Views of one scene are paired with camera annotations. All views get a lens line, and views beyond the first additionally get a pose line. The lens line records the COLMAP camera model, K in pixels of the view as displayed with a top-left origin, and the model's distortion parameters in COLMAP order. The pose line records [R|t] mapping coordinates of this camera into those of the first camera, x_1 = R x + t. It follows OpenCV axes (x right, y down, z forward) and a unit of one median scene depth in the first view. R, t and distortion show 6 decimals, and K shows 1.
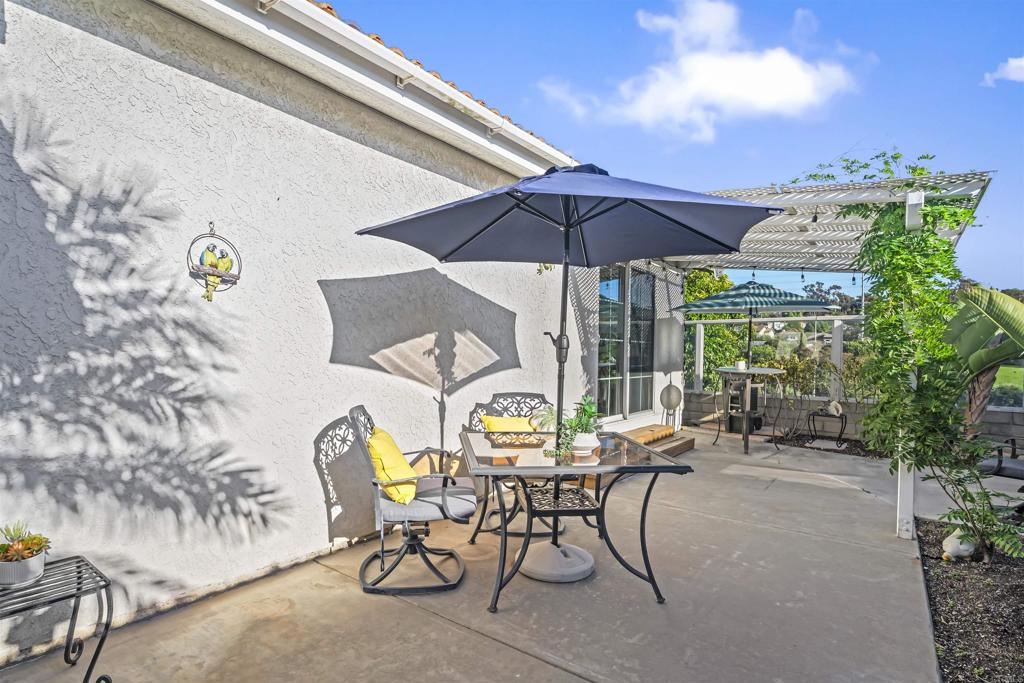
lens RADIAL K [[519.3, 0, 514.6], [0, 519.3, 355.7], [0, 0, 1]] dist [0.000104, 0.000314]
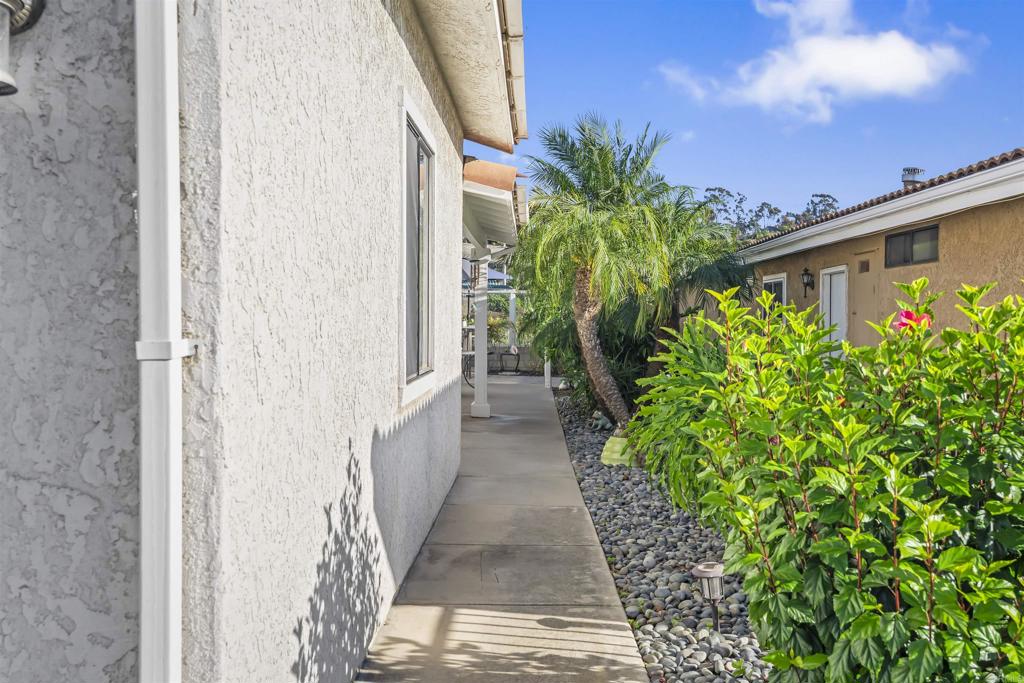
lens RADIAL K [[1019.9, 0, 512.0], [0, 1019.9, 341.5], [0, 0, 1]] dist [0.000158, -0.000059]
pose [[0.824764, -0.028209, 0.564774, -1.411307], [0.019269, 0.999577, 0.021787, 0.008094], [-0.565149, -0.007086, 0.824958, -1.929703]]
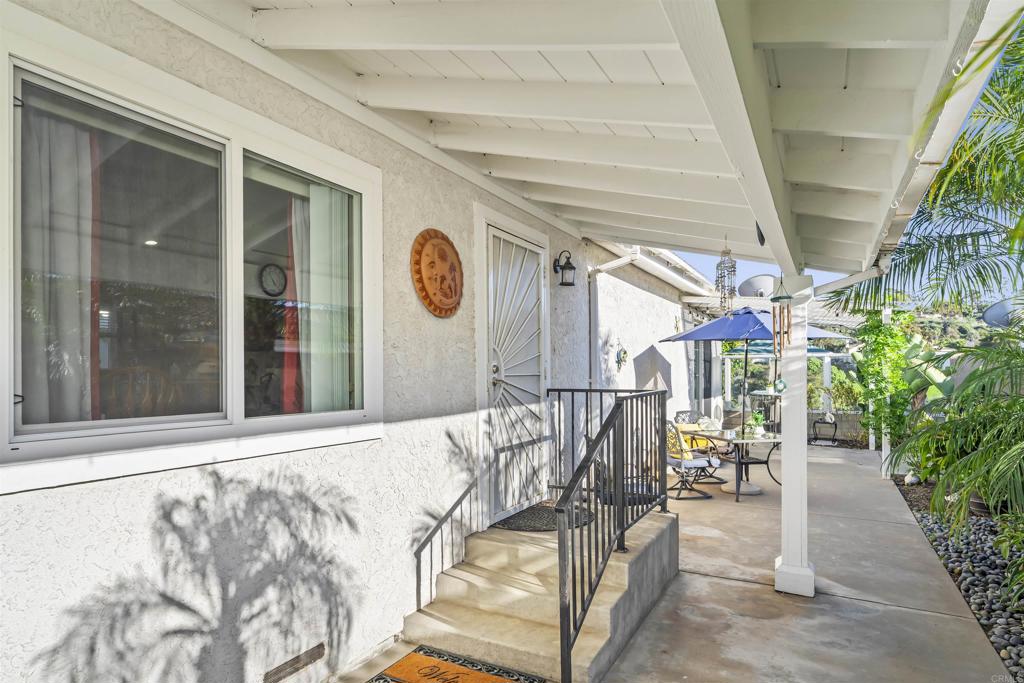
lens RADIAL K [[596.2, 0, 512.3], [0, 596.2, 363.7], [0, 0, 1]] dist [0.000689, -0.000346]
pose [[0.990417, -0.016140, 0.137163, -0.616242], [0.019175, 0.999599, -0.020831, -0.042499], [-0.136772, 0.023262, 0.990329, -0.679028]]
